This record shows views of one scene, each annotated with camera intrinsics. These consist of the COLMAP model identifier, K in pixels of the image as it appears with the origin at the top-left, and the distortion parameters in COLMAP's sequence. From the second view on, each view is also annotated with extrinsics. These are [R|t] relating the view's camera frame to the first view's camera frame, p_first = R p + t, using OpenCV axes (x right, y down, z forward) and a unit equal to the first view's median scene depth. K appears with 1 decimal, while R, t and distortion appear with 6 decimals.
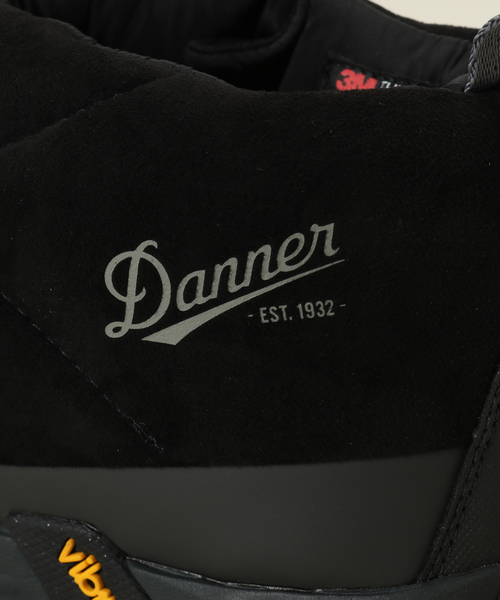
lens RADIAL K [[2010.0, 0, 250.0], [0, 2010.0, 300.0], [0, 0, 1]] dist [-0.219622, -1.620740]
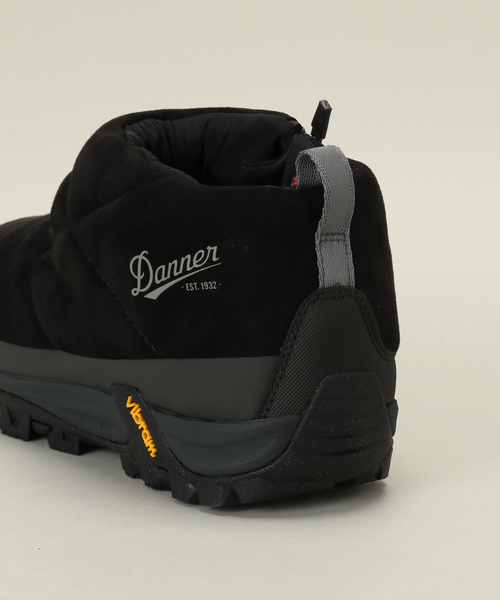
lens RADIAL K [[2010.0, 0, 250.0], [0, 2010.0, 300.0], [0, 0, 1]] dist [-0.219622, -1.620740]
pose [[0.926005, 0.056380, -0.373276, 0.883497], [-0.074916, 0.996564, -0.035326, 0.093418], [0.370002, 0.060676, 0.927047, -0.993582]]
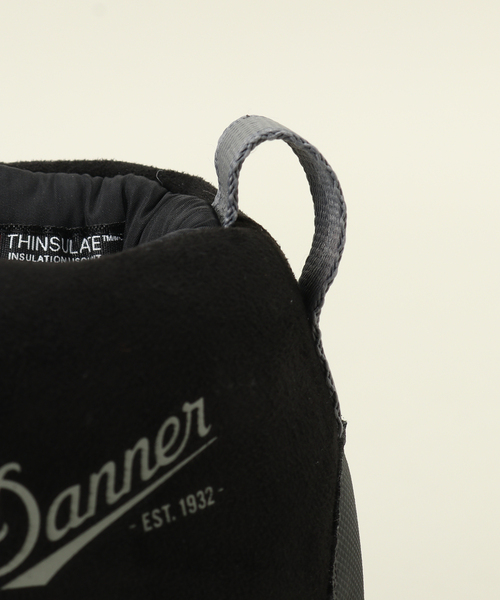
lens RADIAL K [[2010.0, 0, 250.0], [0, 2010.0, 300.0], [0, 0, 1]] dist [-0.219622, -1.620740]
pose [[0.742222, -0.157985, 0.651266, -0.488062], [0.192995, 0.981034, 0.018031, -0.089579], [-0.641762, 0.112308, 0.758636, 0.332133]]
